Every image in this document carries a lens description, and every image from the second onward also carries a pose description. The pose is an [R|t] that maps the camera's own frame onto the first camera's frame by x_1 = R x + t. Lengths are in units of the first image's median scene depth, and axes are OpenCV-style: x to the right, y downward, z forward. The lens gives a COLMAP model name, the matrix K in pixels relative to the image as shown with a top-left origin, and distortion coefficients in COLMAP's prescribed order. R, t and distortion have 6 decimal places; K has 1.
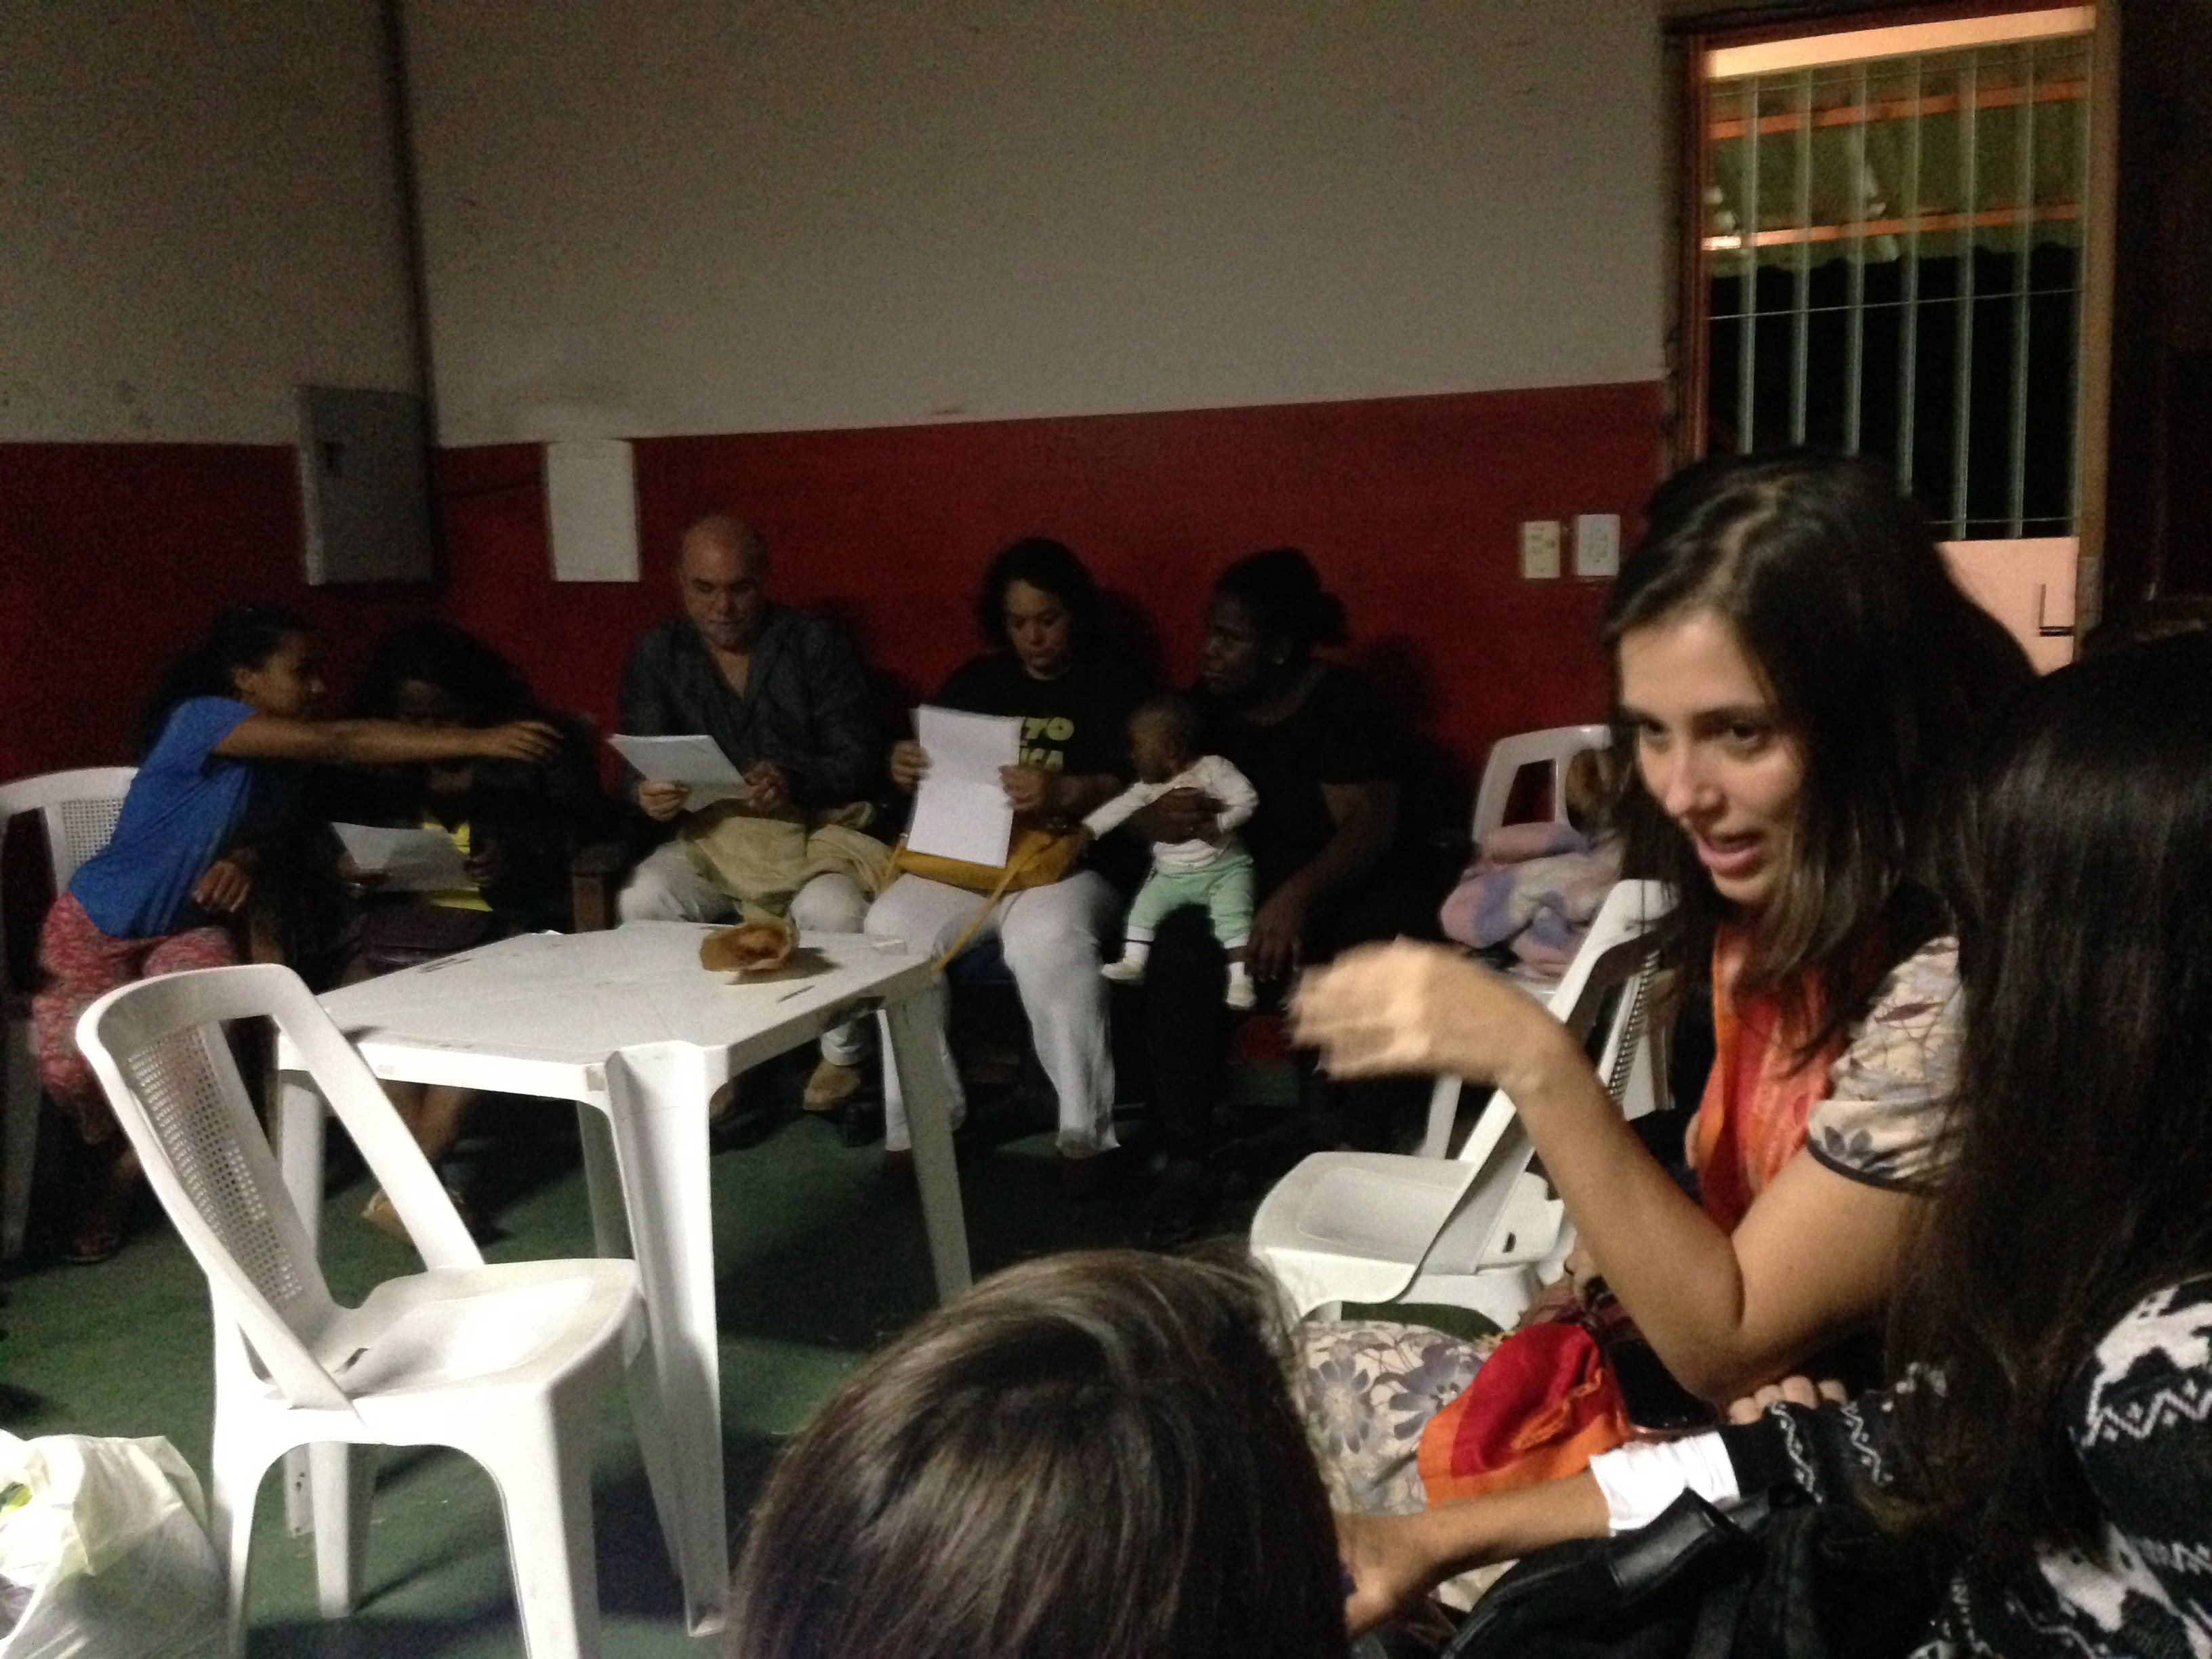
lens RADIAL K [[2024.4, 0, 1116.3], [0, 2024.4, 831.3], [0, 0, 1]] dist [0.076571, -0.050396]
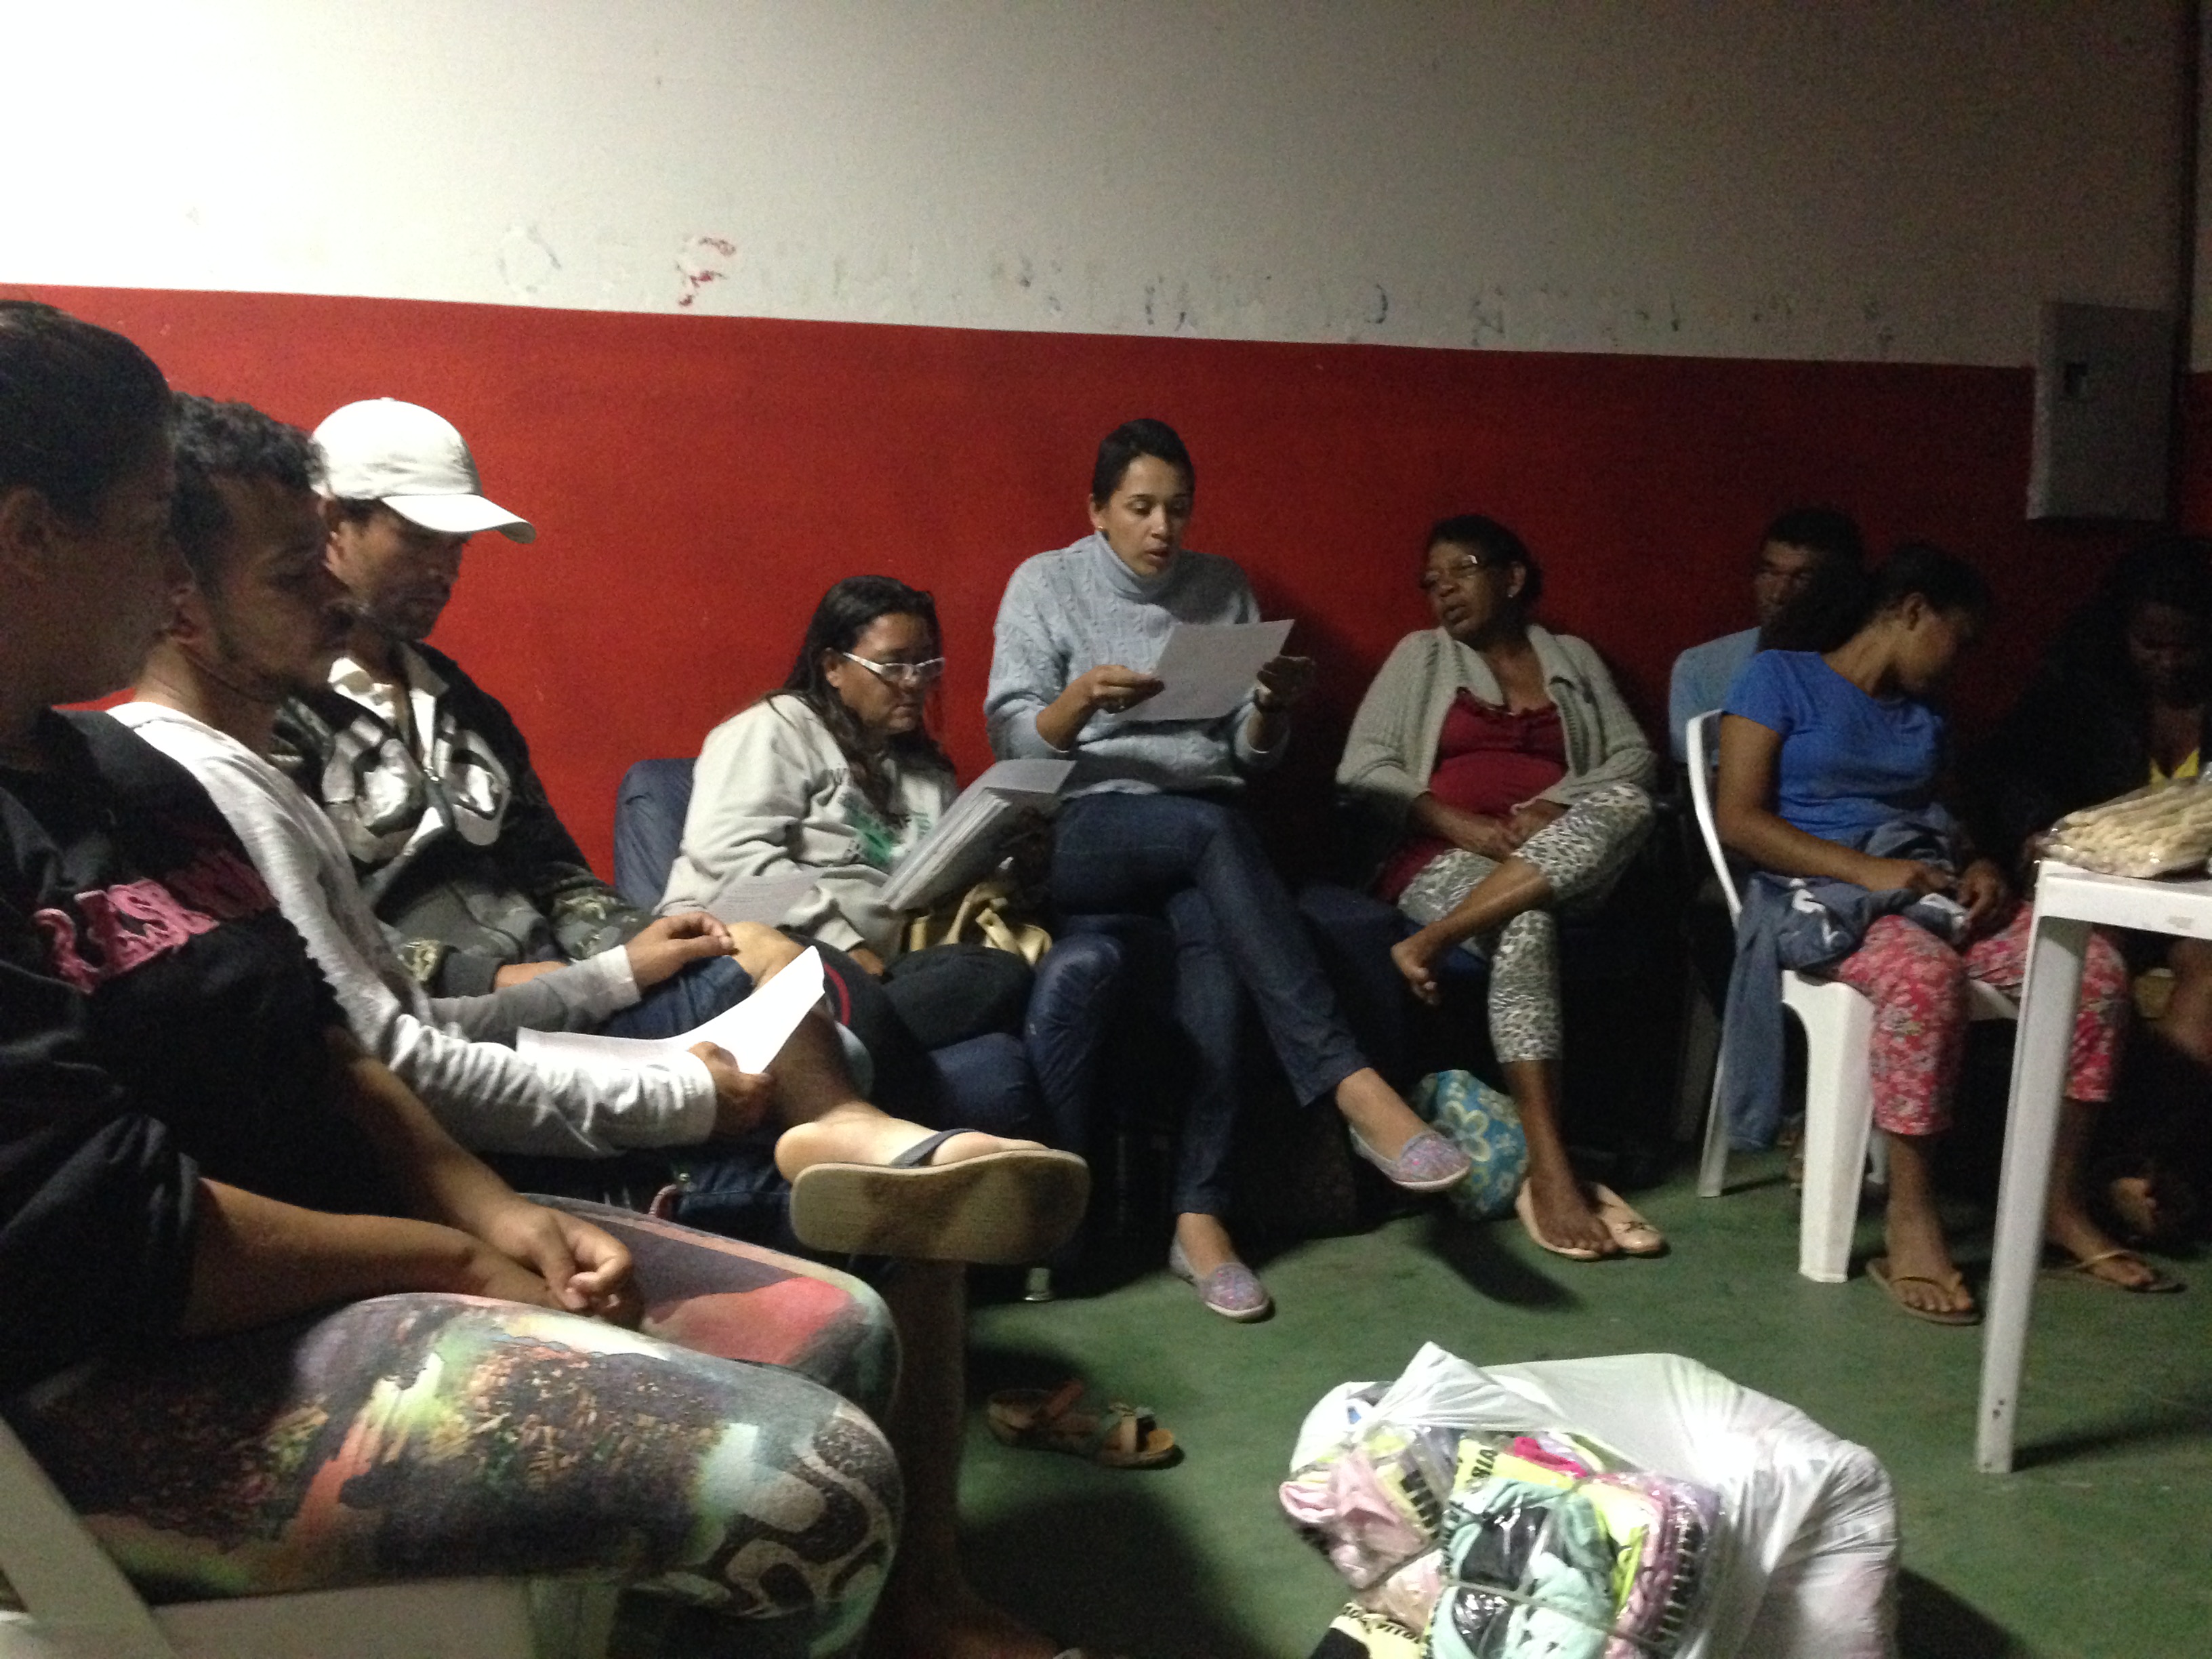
lens RADIAL K [[2010.7, 0, 1120.6], [0, 2010.7, 831.5], [0, 0, 1]] dist [0.111650, -0.197502]
pose [[0.736086, 0.089628, -0.670928, -0.065657], [-0.121210, 0.992627, -0.000378, 0.068678], [0.665947, 0.081601, 0.741523, 0.056760]]
